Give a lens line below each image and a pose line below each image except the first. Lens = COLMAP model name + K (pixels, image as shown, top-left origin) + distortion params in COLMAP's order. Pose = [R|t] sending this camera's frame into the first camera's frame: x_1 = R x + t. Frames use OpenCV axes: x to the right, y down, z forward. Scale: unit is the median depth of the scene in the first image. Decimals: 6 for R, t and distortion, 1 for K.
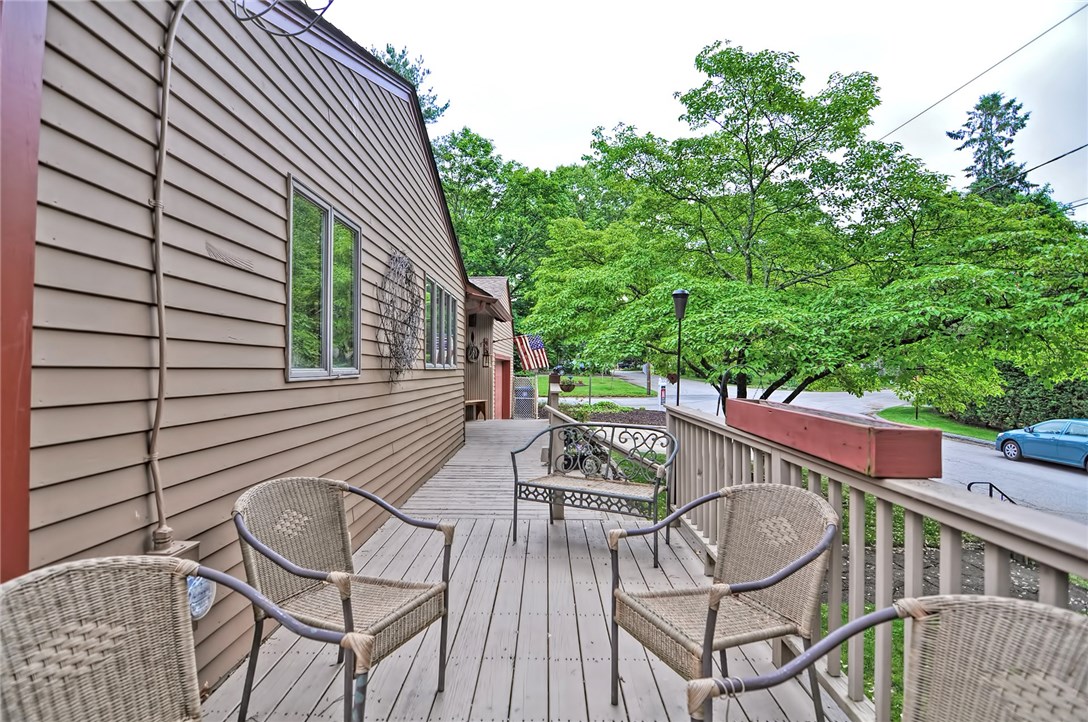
lens RADIAL K [[500.5, 0, 544.0], [0, 500.5, 361.0], [0, 0, 1]] dist [-0.000009, -0.000003]
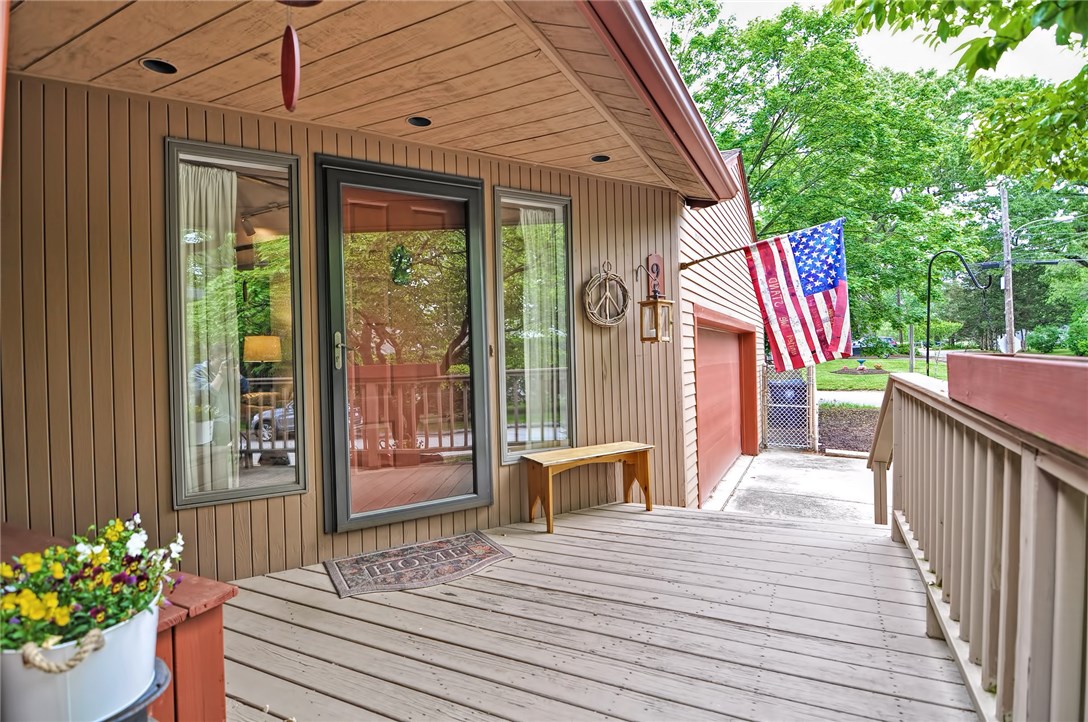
lens RADIAL K [[545.1, 0, 544.0], [0, 545.1, 361.0], [0, 0, 1]] dist [-0.000609, -0.000070]
pose [[0.895196, -0.026503, -0.444885, -0.019916], [0.038041, 0.999131, 0.017025, 0.014043], [0.444047, -0.032165, 0.895426, 0.581743]]
